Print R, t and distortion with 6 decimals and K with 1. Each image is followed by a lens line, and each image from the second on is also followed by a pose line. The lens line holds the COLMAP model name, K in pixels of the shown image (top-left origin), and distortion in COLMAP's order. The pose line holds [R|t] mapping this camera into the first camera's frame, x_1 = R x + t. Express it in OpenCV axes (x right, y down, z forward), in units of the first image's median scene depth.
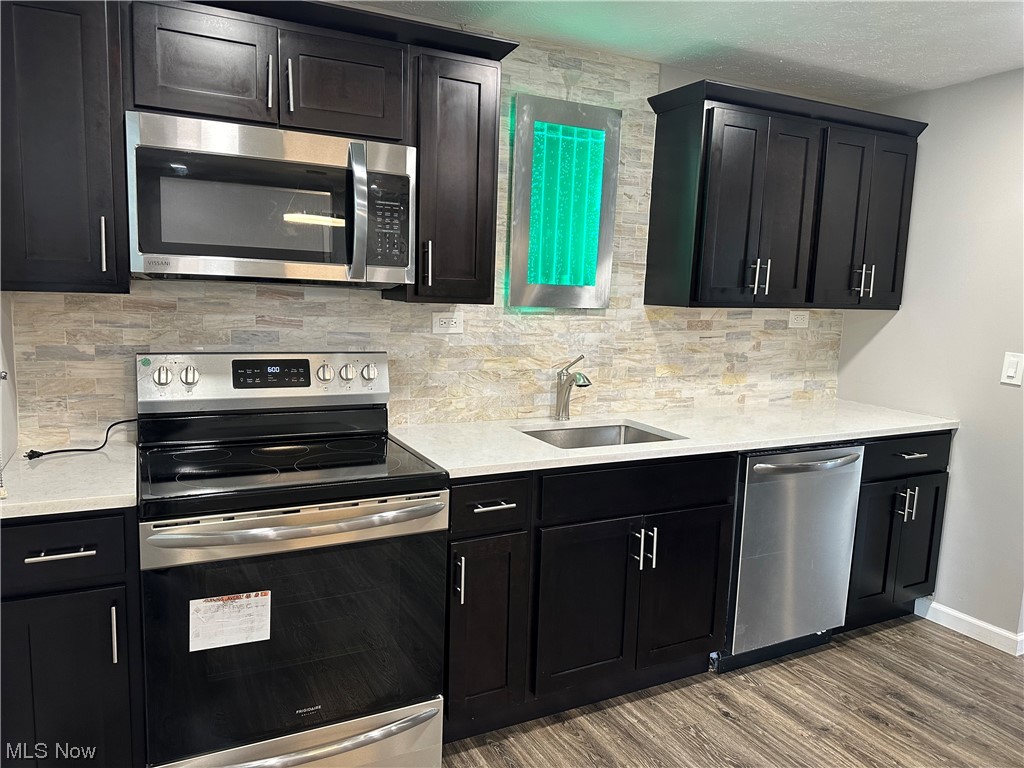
lens RADIAL K [[717.6, 0, 511.3], [0, 717.6, 391.4], [0, 0, 1]] dist [0.125599, -0.183875]
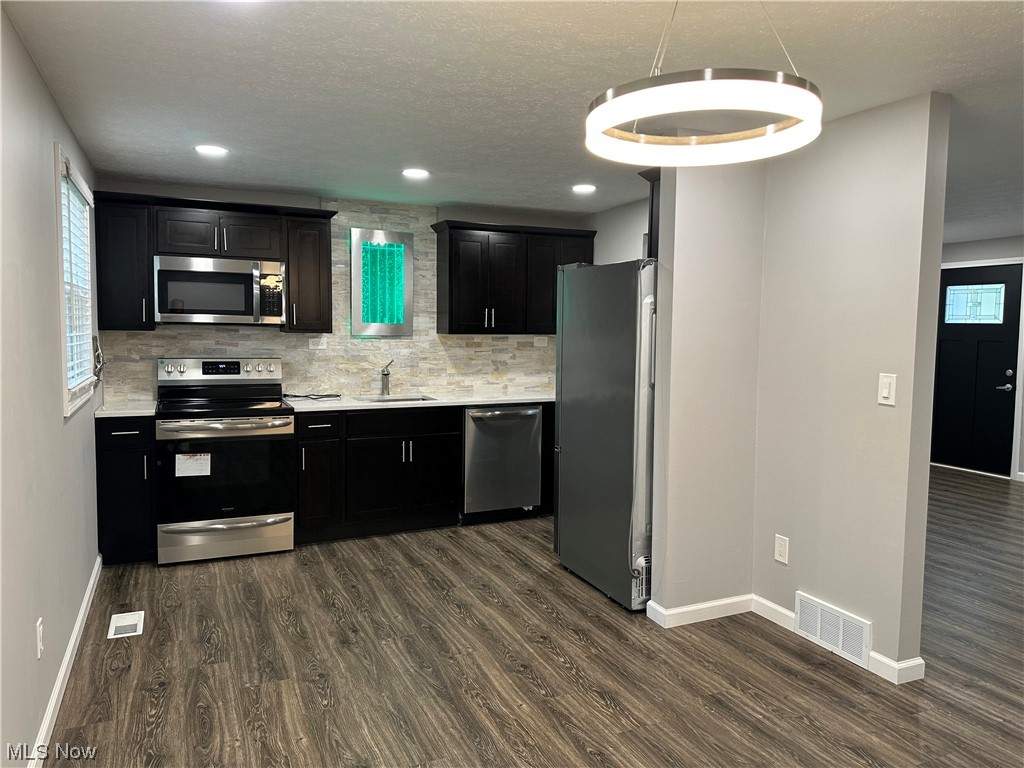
lens RADIAL K [[717.6, 0, 512.0], [0, 717.6, 384.0], [0, 0, 1]] dist [0.130649, -0.221835]
pose [[0.998950, -0.017261, -0.042447, 0.551584], [0.014415, 0.997686, -0.066449, 0.160423], [0.043496, 0.065767, 0.996887, -0.976147]]
